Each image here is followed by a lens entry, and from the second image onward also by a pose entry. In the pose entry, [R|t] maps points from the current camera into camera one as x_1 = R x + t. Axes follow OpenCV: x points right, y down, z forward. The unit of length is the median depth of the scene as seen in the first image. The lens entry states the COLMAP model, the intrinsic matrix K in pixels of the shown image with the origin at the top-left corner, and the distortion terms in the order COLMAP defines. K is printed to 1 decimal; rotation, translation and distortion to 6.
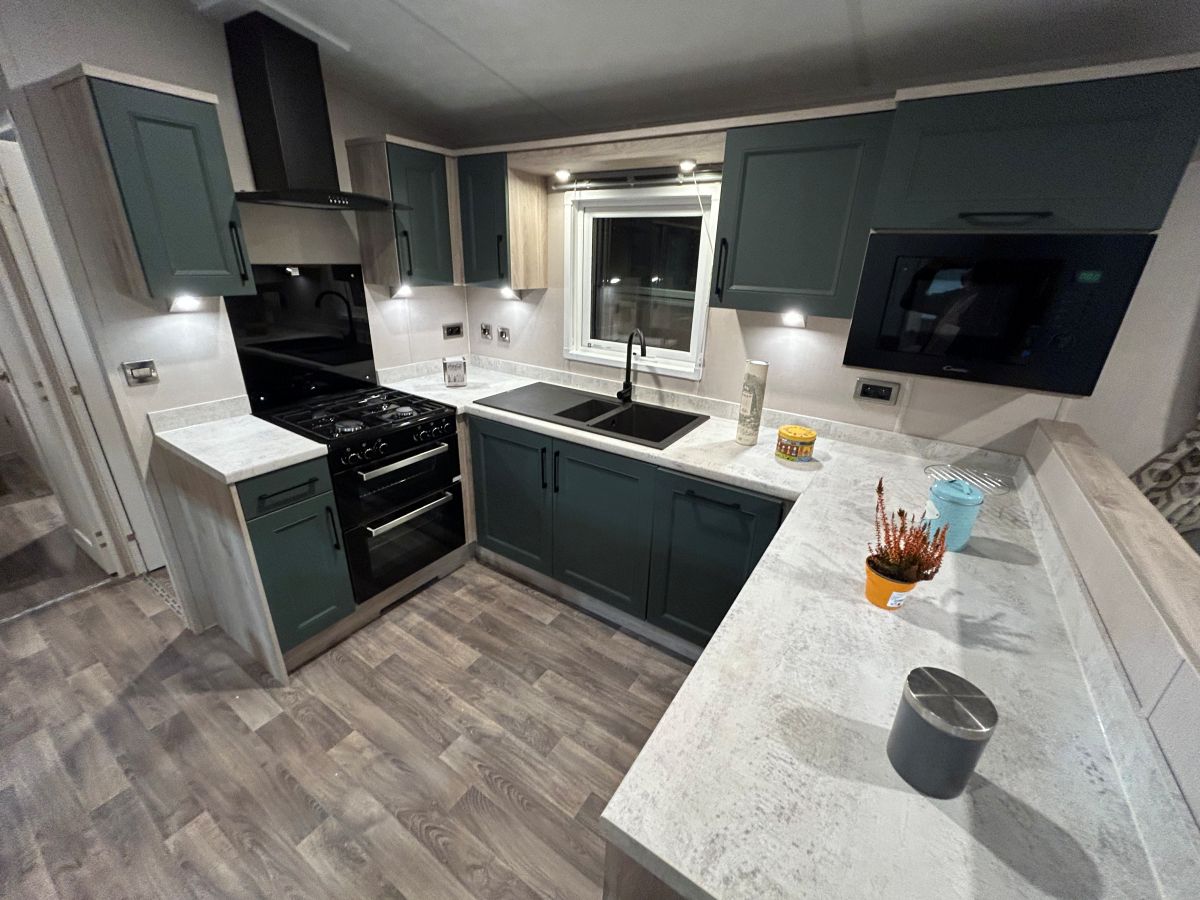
lens RADIAL K [[485.1, 0, 597.4], [0, 485.1, 447.6], [0, 0, 1]] dist [0.001523, -0.000003]
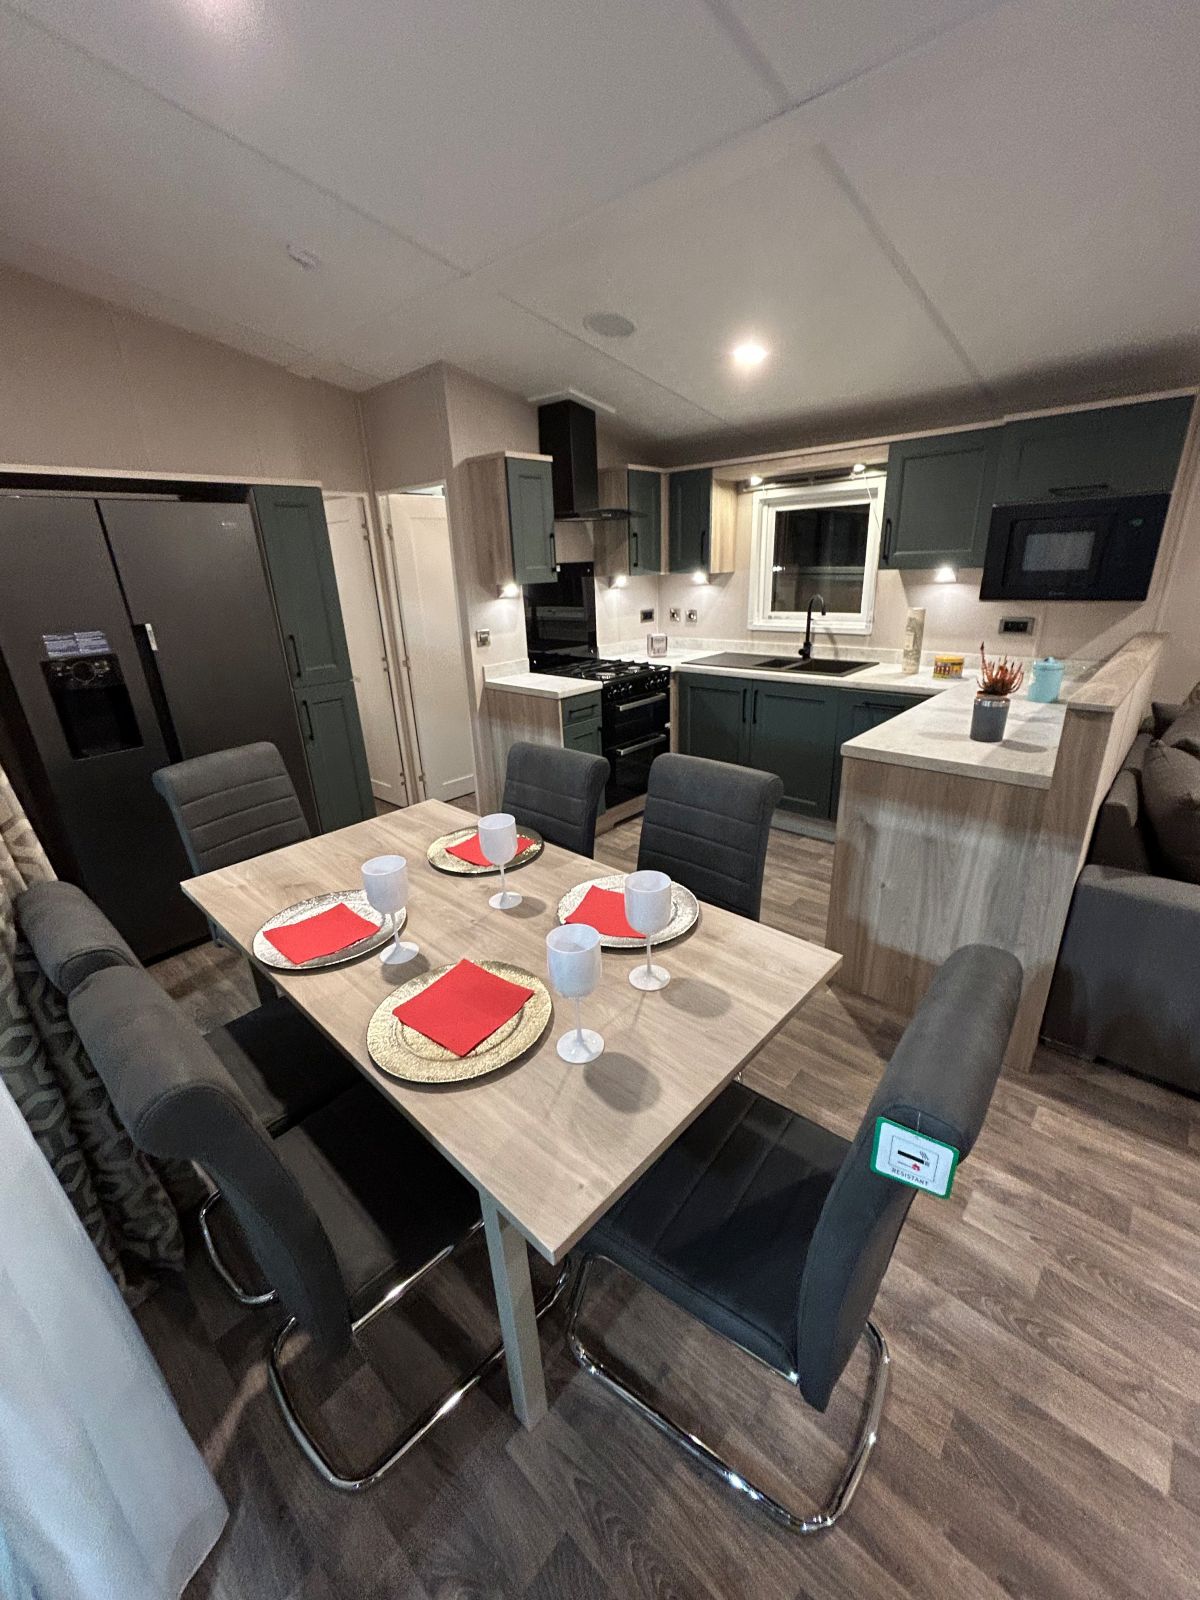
lens RADIAL K [[646.8, 0, 604.1], [0, 646.8, 801.1], [0, 0, 1]] dist [0.001523, -0.000003]
pose [[0.986296, -0.010983, -0.164622, -0.200048], [0.007278, 0.999707, -0.023091, 0.336983], [0.164827, 0.021576, 0.986086, -0.766454]]
